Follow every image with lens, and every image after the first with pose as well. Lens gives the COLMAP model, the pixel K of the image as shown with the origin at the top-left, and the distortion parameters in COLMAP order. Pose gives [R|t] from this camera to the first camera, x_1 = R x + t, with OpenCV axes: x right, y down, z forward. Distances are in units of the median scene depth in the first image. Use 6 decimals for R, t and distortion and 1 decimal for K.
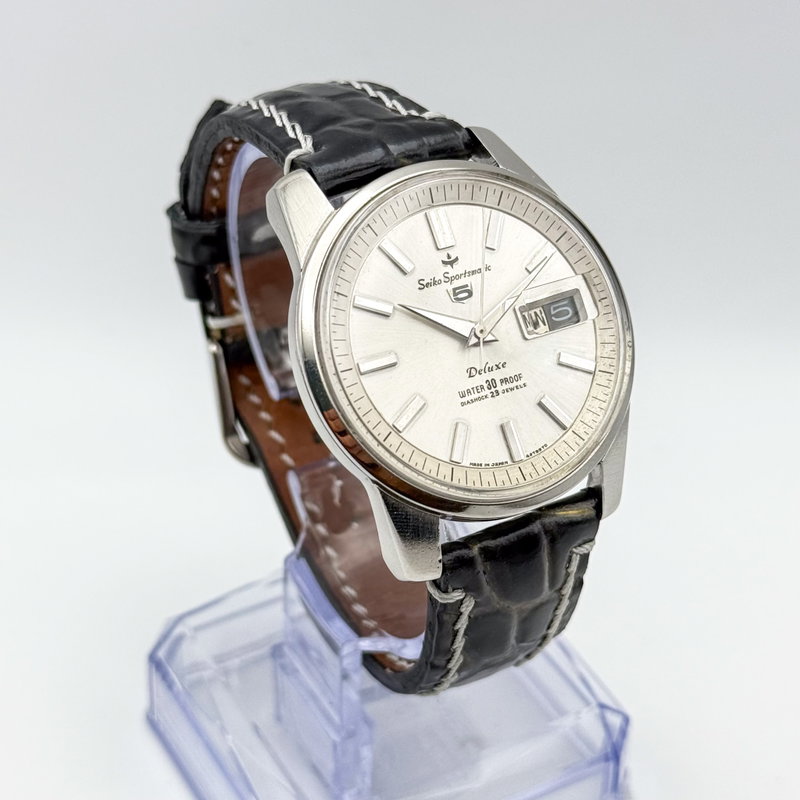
lens RADIAL K [[2013.9, 0, 404.1], [0, 2013.9, 402.7], [0, 0, 1]] dist [0.104571, 0.000000]
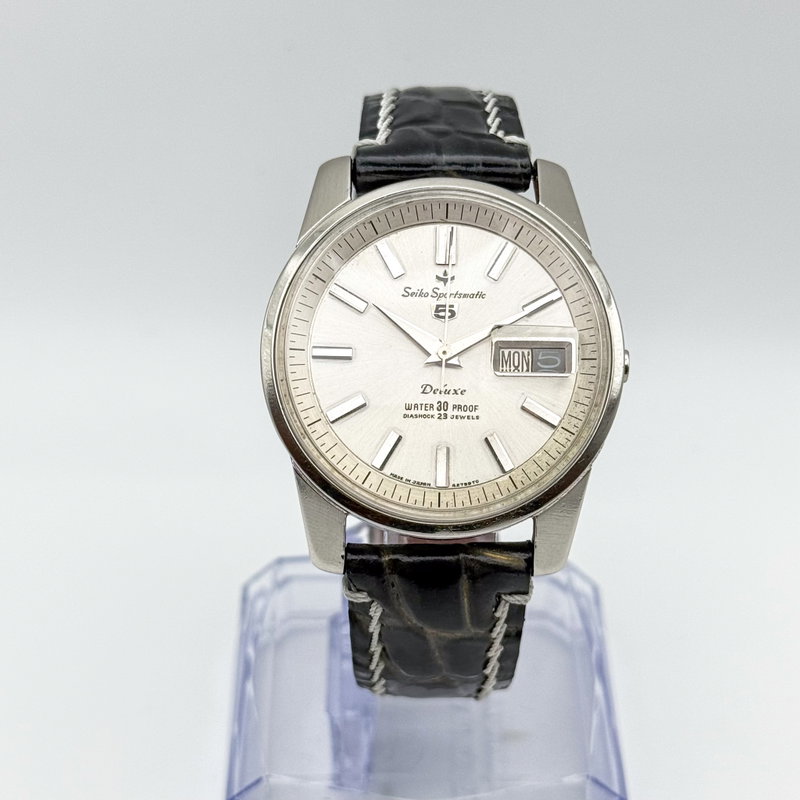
lens RADIAL K [[2013.9, 0, 404.0], [0, 2013.9, 399.9], [0, 0, 1]] dist [0.104571, 0.000000]
pose [[0.874569, 0.283402, -0.393463, 0.407321], [-0.286218, 0.956703, 0.052901, -0.057955], [0.391419, 0.066350, 0.917817, 0.069786]]
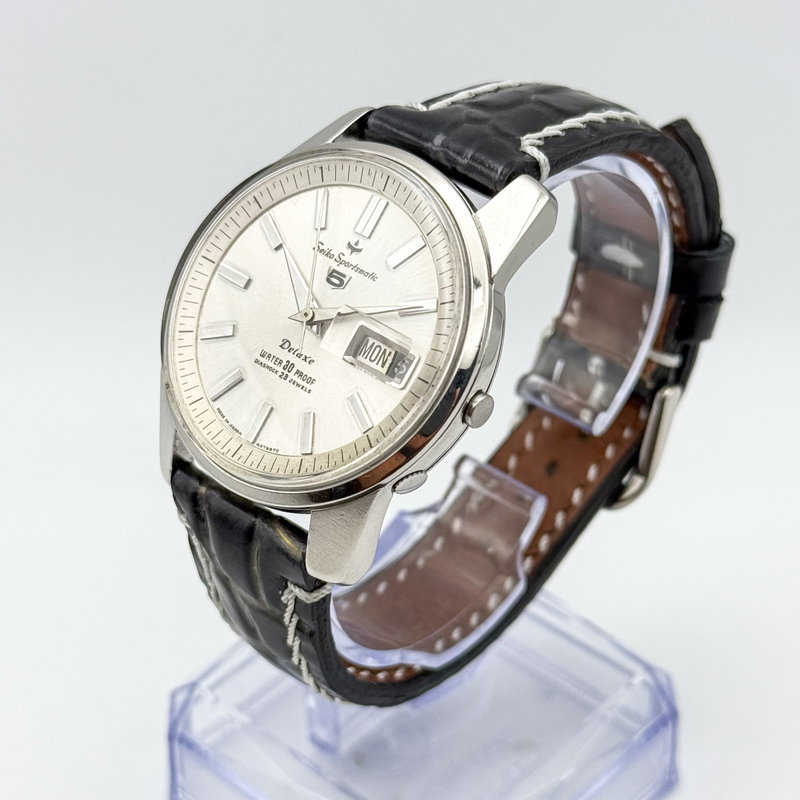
lens RADIAL K [[2013.9, 0, 399.5], [0, 2013.9, 396.2], [0, 0, 1]] dist [0.104571, 0.000000]
pose [[0.308863, 0.537222, -0.784854, 0.796197], [-0.558738, 0.770283, 0.307369, -0.313361], [0.769685, 0.343593, 0.538078, 0.512225]]
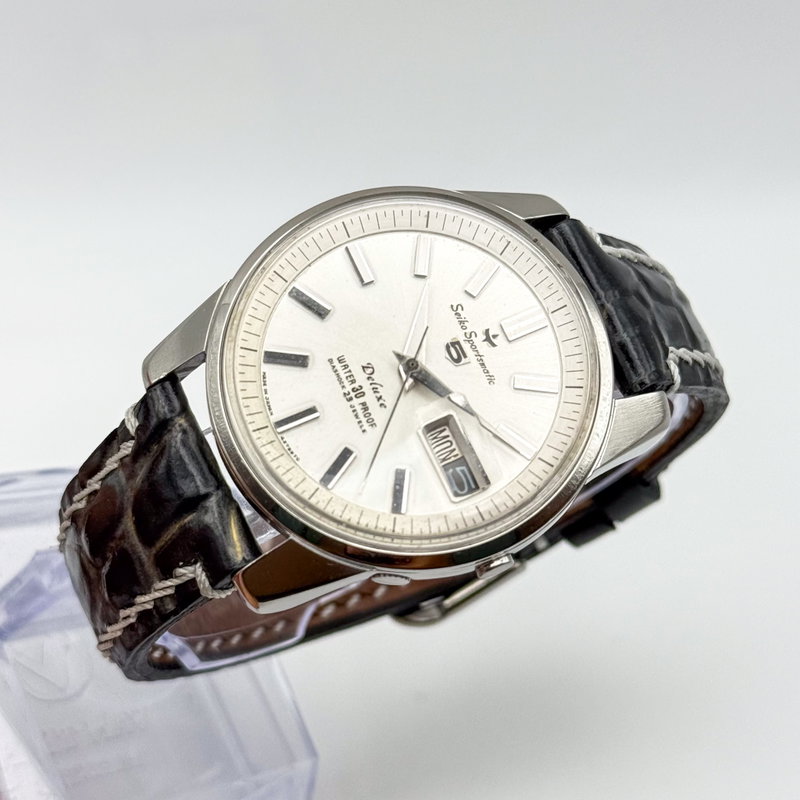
lens RADIAL K [[2013.9, 0, 400.2], [0, 2013.9, 397.9], [0, 0, 1]] dist [0.104571, 0.000000]
pose [[0.099634, 0.752351, -0.651184, 0.608301], [-0.979434, 0.189551, 0.069142, -0.085740], [0.175451, 0.630903, 0.755764, 0.321050]]
